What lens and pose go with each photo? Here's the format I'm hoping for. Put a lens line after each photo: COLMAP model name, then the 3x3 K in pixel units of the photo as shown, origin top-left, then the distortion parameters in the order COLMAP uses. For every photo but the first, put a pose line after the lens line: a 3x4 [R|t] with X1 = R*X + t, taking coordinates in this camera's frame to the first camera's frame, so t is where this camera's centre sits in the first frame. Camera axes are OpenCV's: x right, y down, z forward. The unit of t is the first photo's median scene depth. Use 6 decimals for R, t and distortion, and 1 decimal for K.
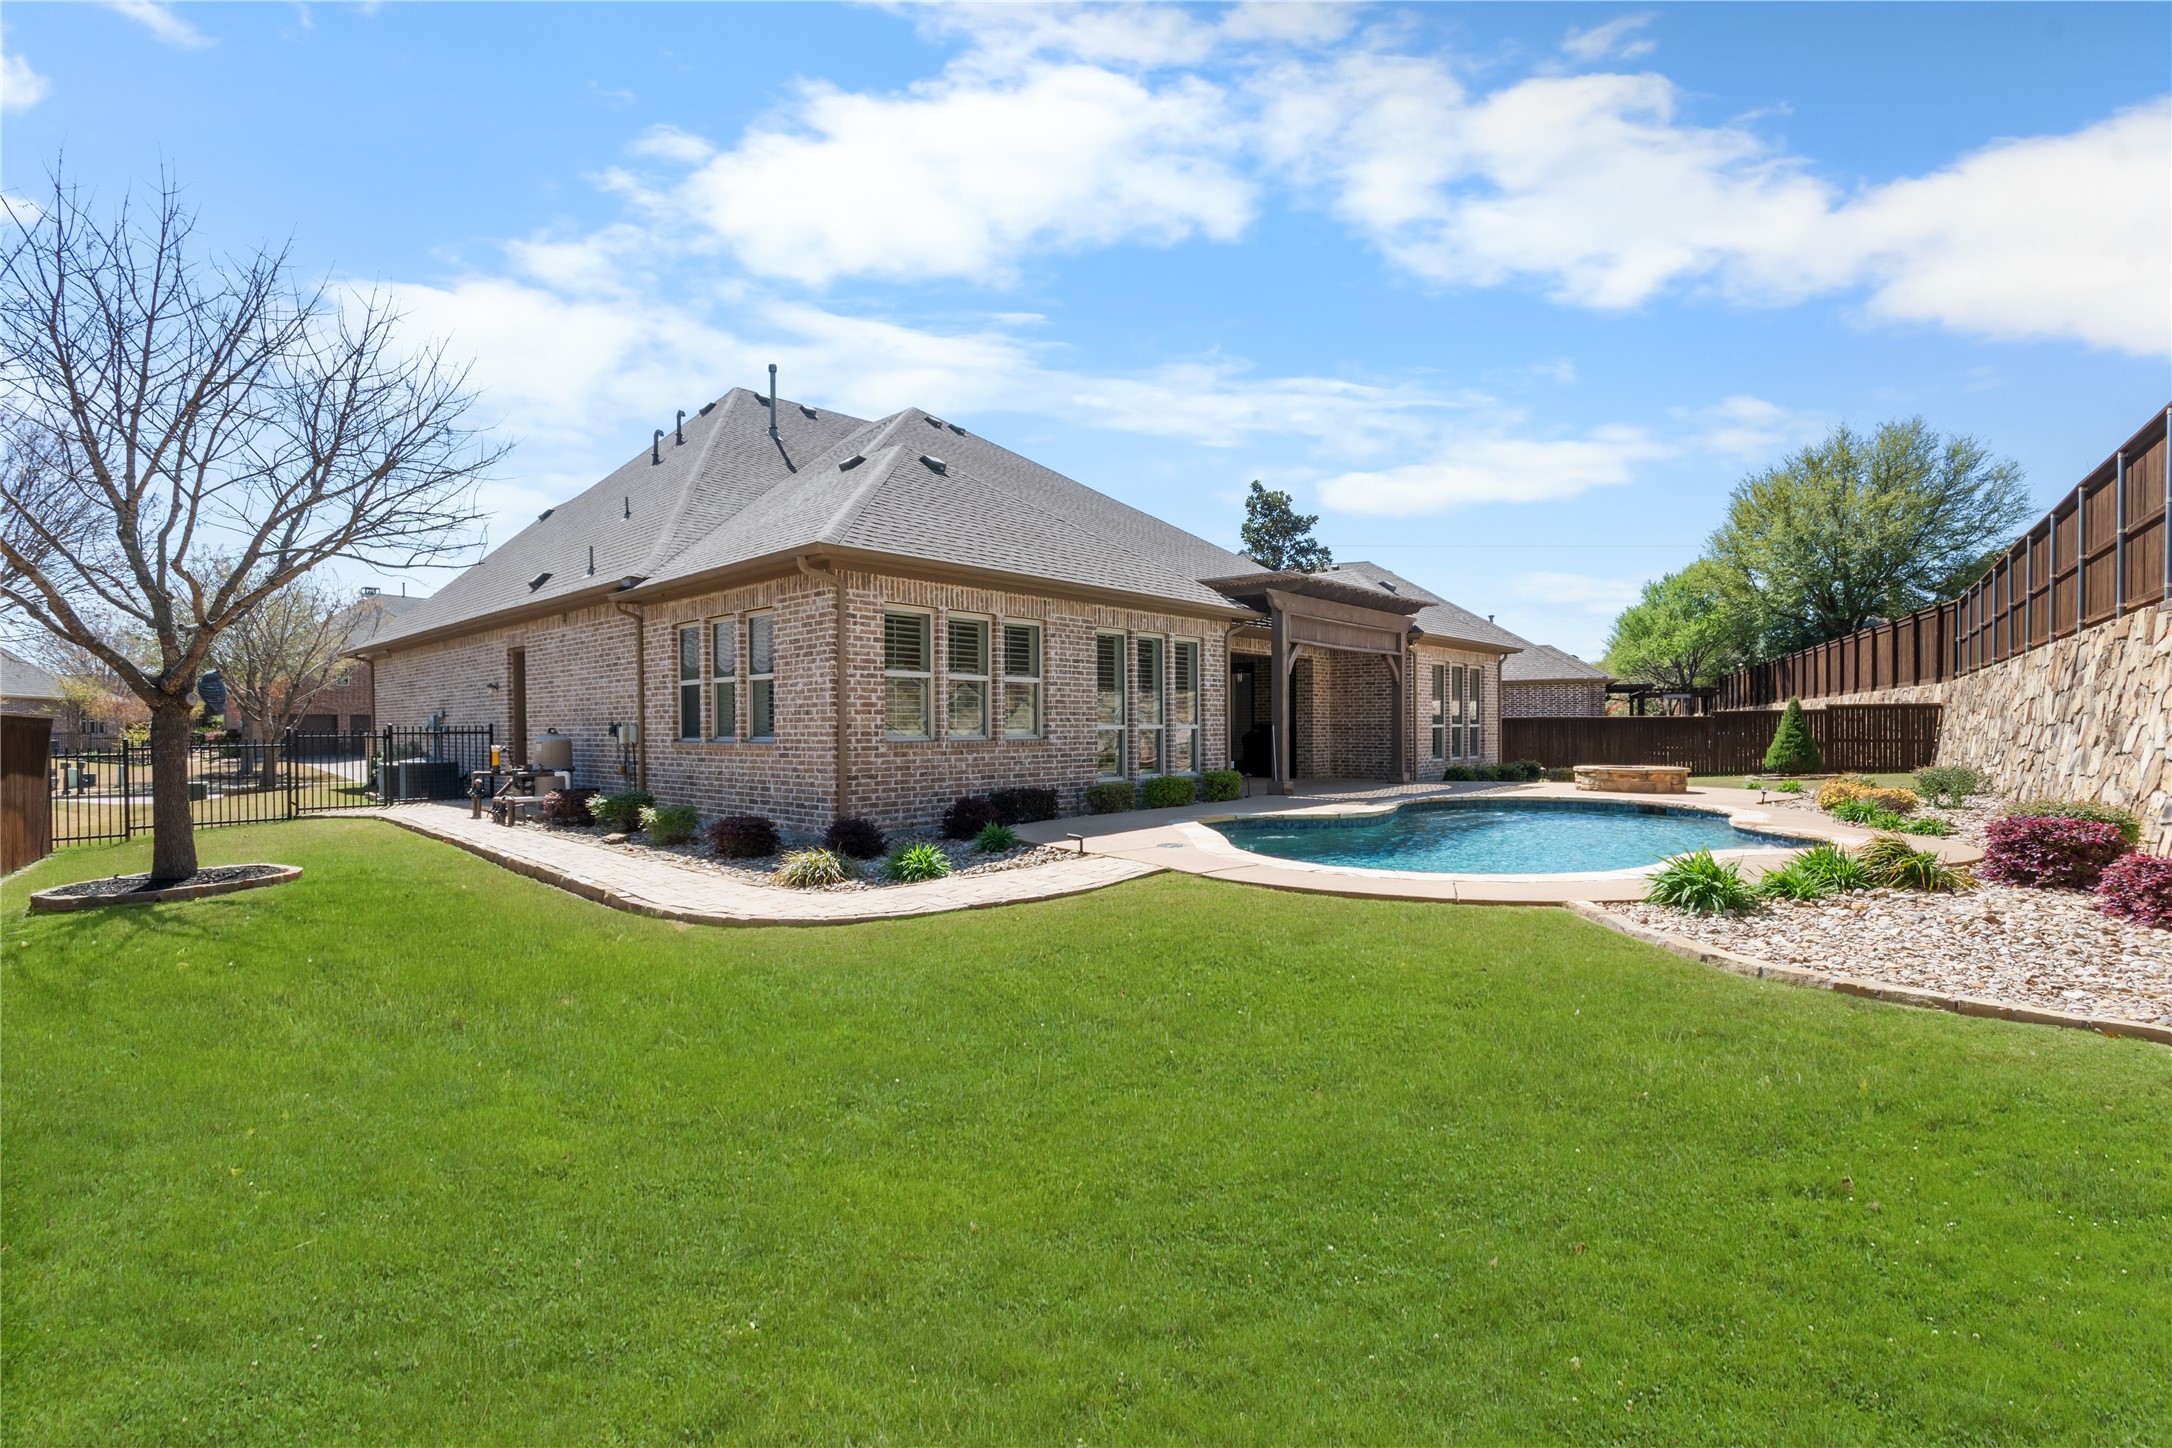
lens RADIAL K [[877.1, 0, 1086.7], [0, 877.1, 727.0], [0, 0, 1]] dist [0.002819, 0.000296]
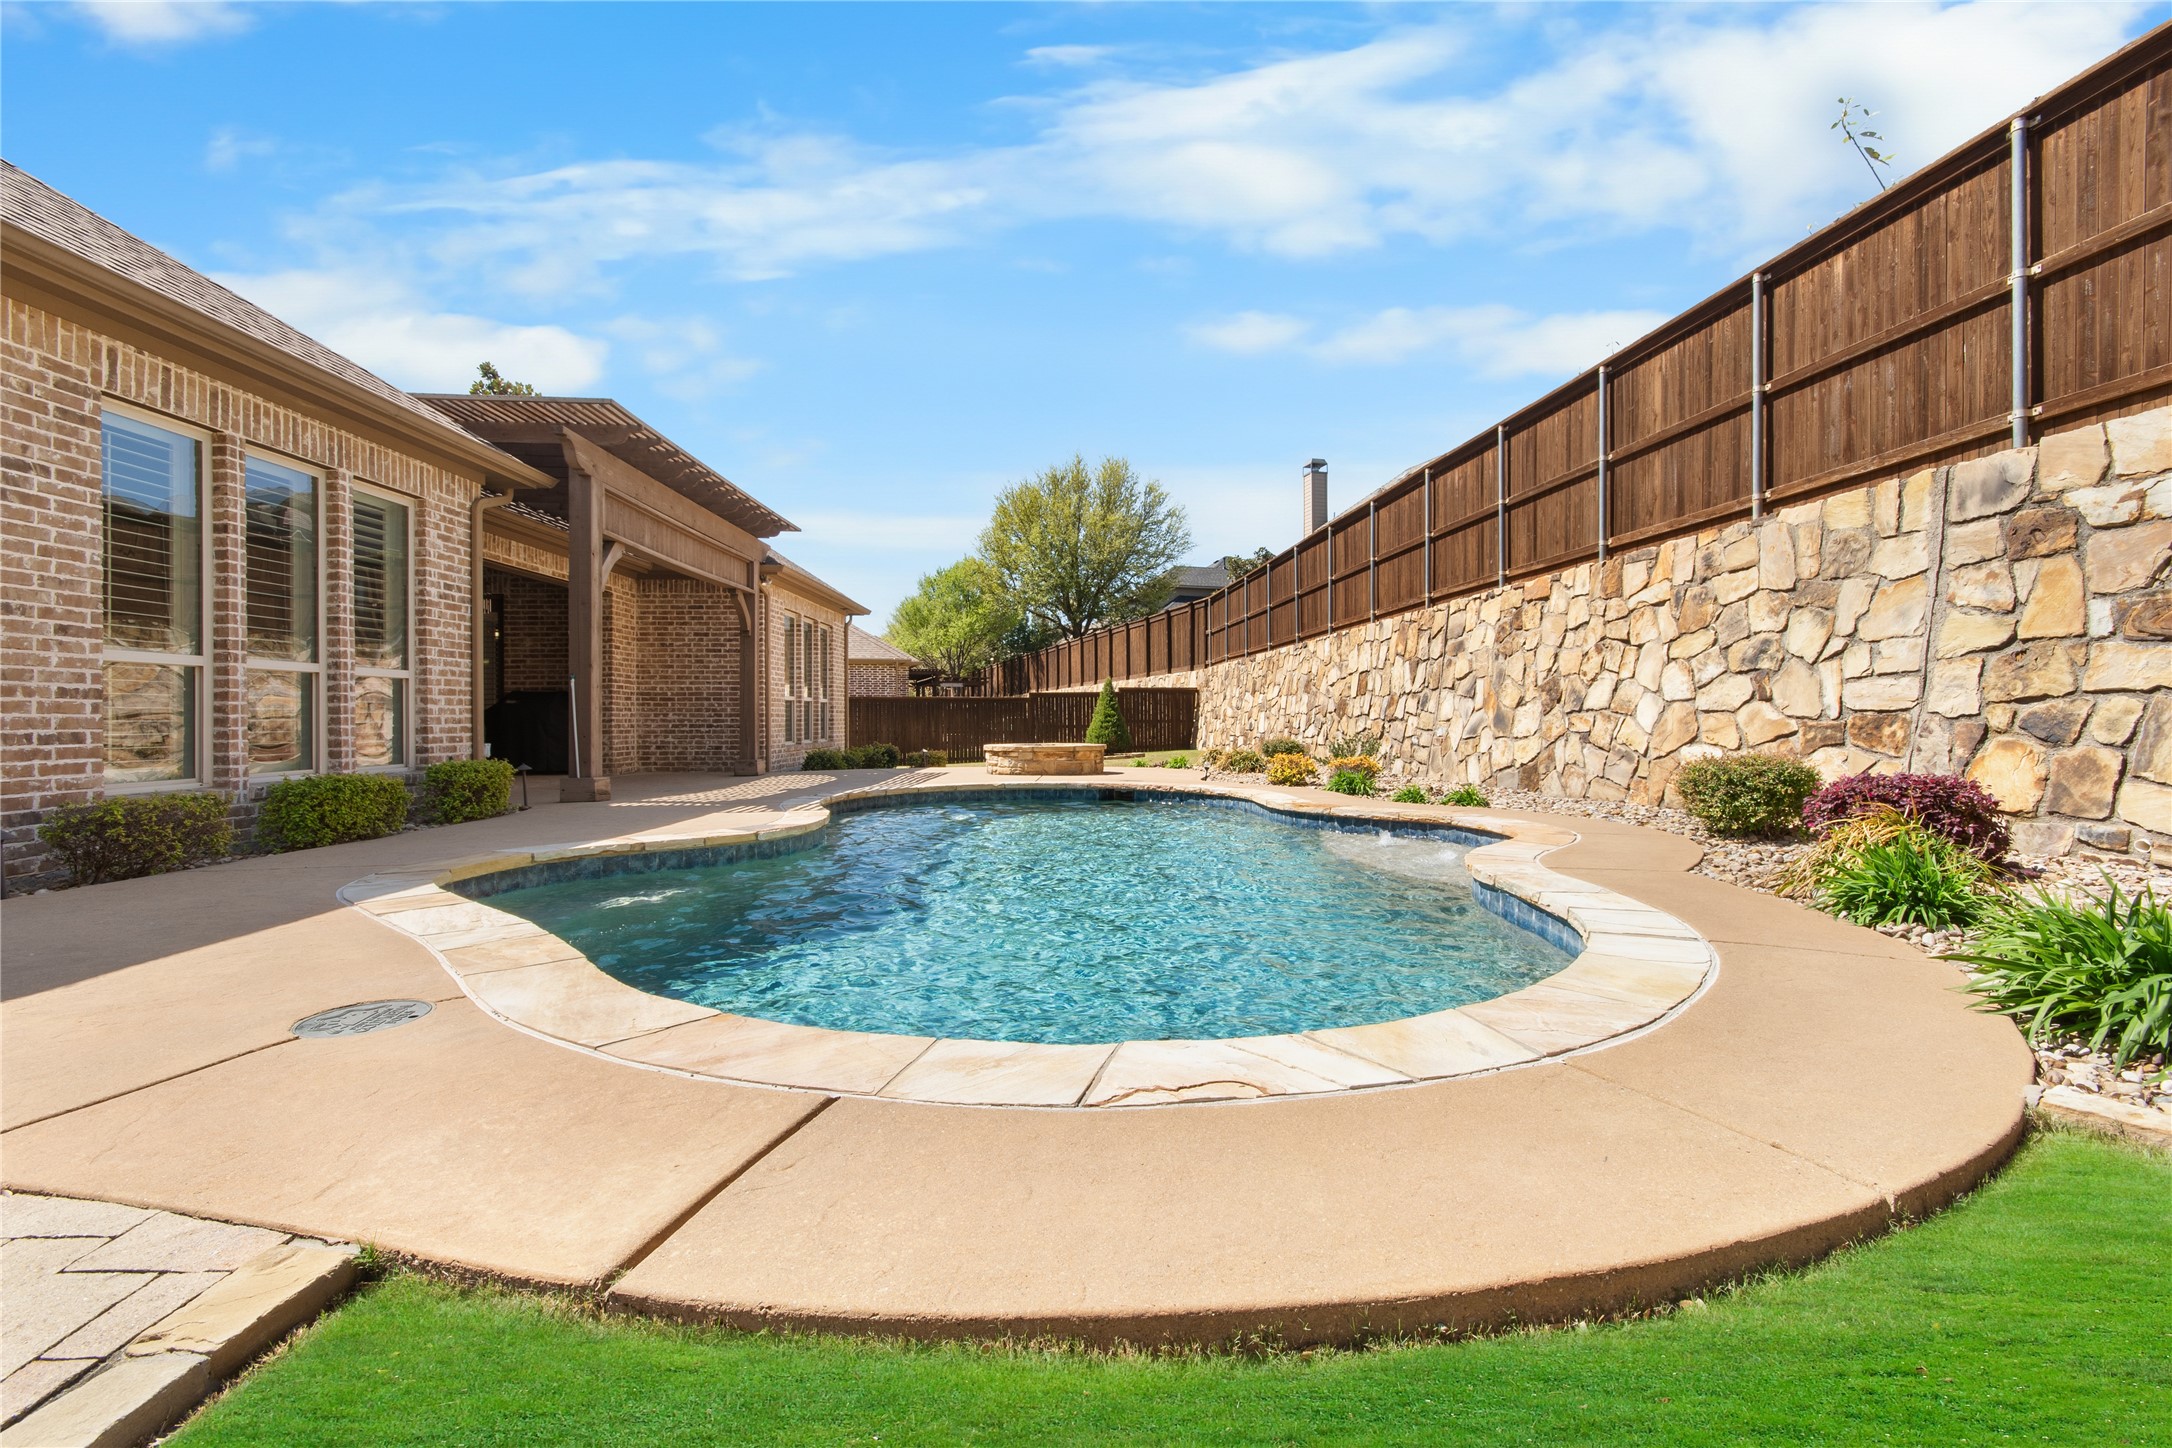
lens RADIAL K [[960.6, 0, 1088.9], [0, 960.6, 716.4], [0, 0, 1]] dist [0.005908, 0.001529]
pose [[0.723624, 0.005508, 0.690173, 0.020777], [-0.004508, 0.999985, -0.003254, 0.017246], [-0.690180, -0.000756, 0.723637, 0.247052]]
